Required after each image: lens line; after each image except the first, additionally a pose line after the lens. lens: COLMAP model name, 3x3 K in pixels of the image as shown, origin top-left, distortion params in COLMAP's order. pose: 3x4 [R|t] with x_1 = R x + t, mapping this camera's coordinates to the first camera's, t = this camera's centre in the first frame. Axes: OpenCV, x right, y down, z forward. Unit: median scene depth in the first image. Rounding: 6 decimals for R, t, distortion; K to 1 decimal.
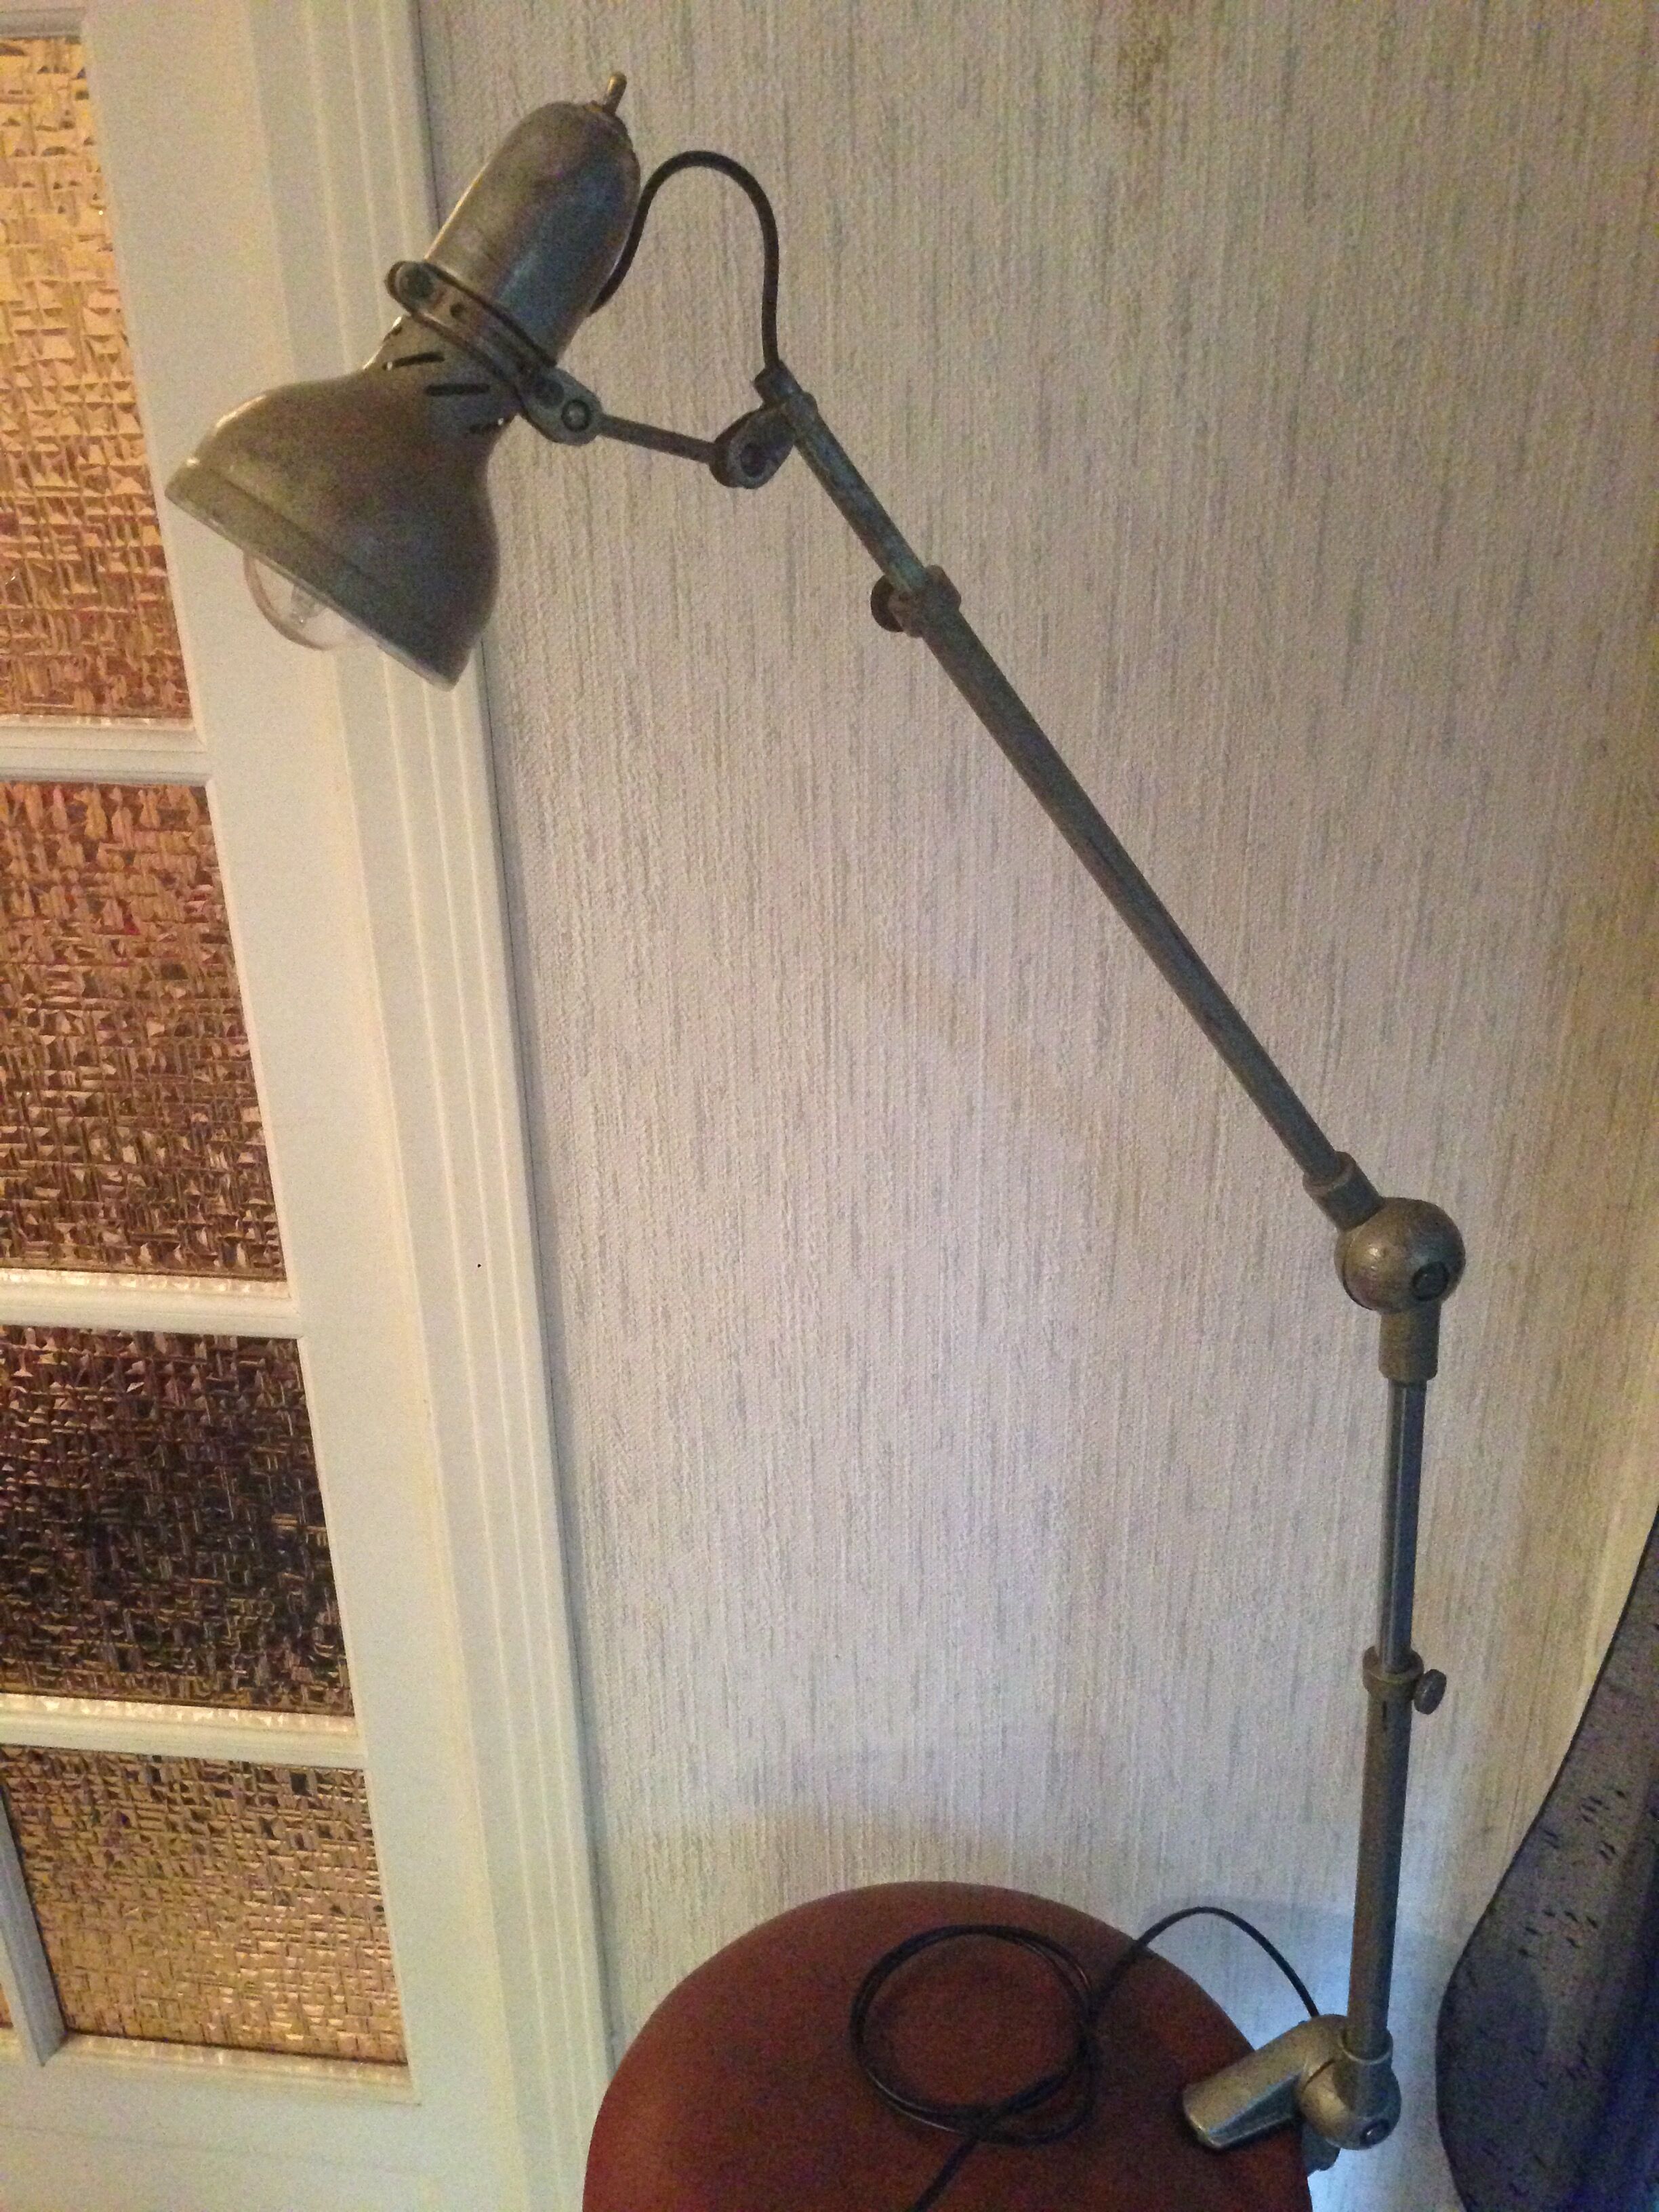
lens RADIAL K [[1993.8, 0, 829.5], [0, 1993.8, 1106.0], [0, 0, 1]] dist [0.088438, -0.115559]
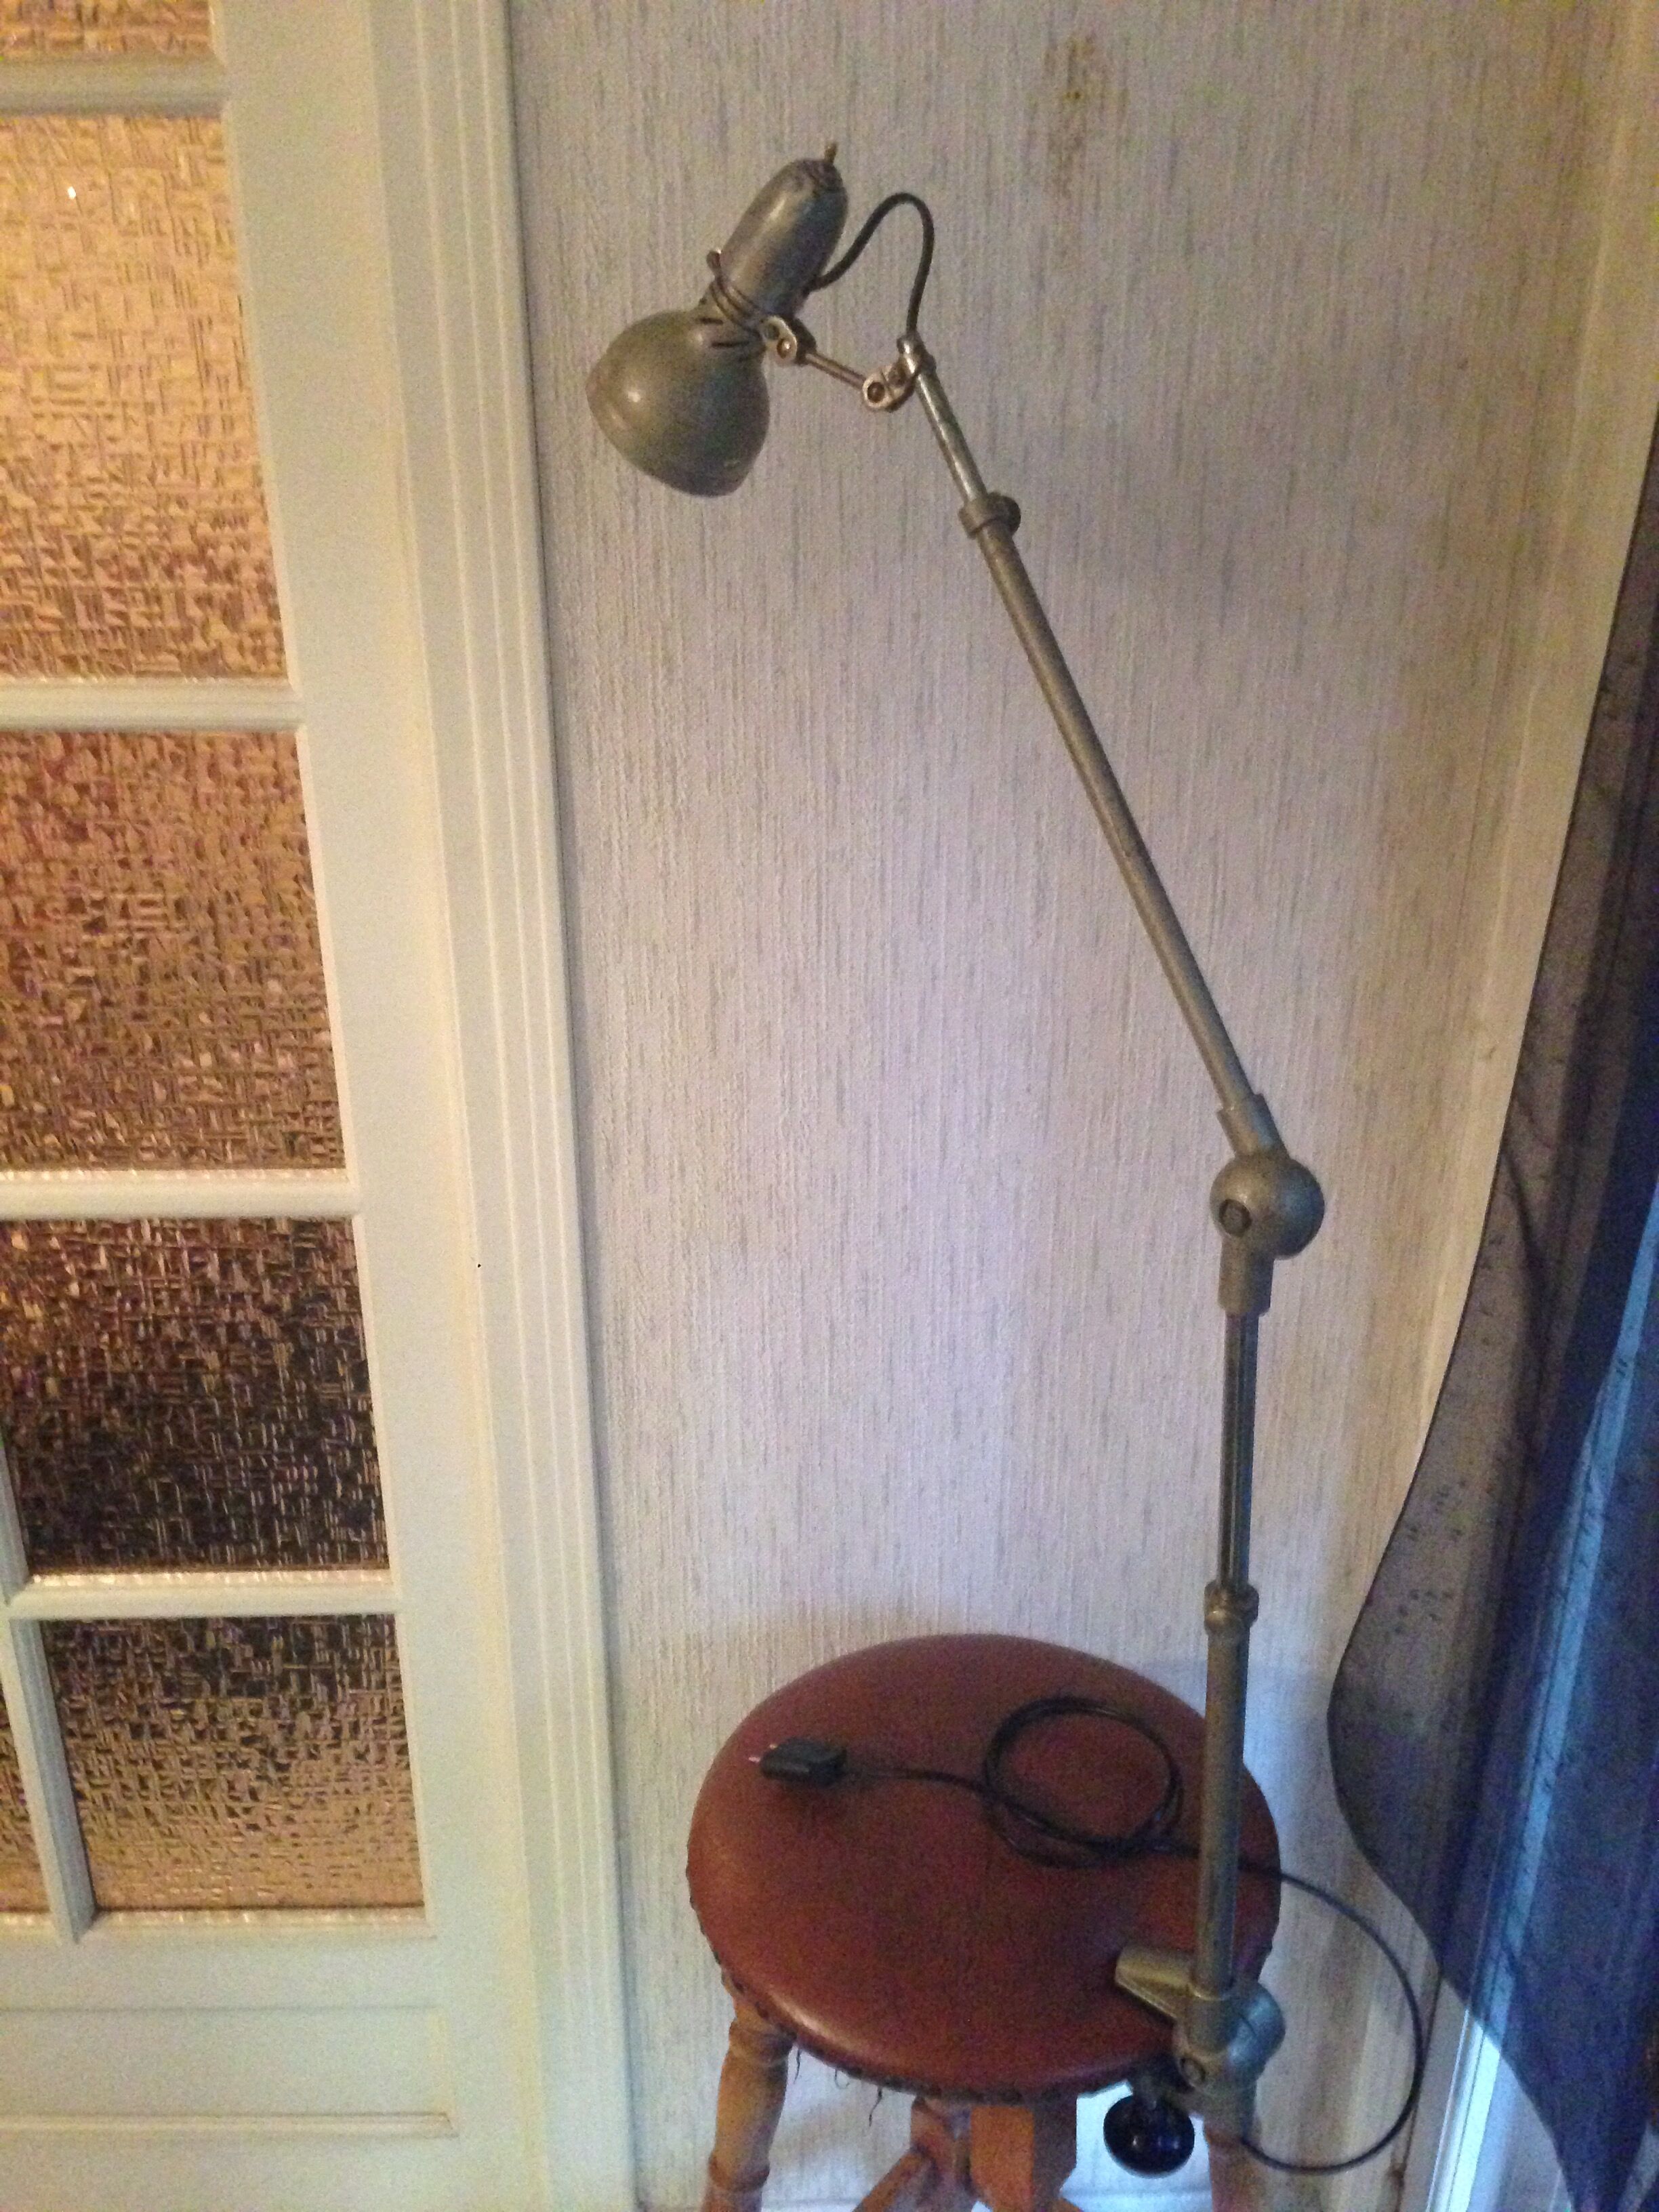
lens RADIAL K [[1980.8, 0, 829.5], [0, 1980.8, 1106.0], [0, 0, 1]] dist [0.057244, 0.006891]
pose [[0.992287, -0.041878, 0.116671, -0.137544], [0.046342, 0.998283, -0.035815, 0.119394], [-0.114970, 0.040946, 0.992525, -0.209394]]
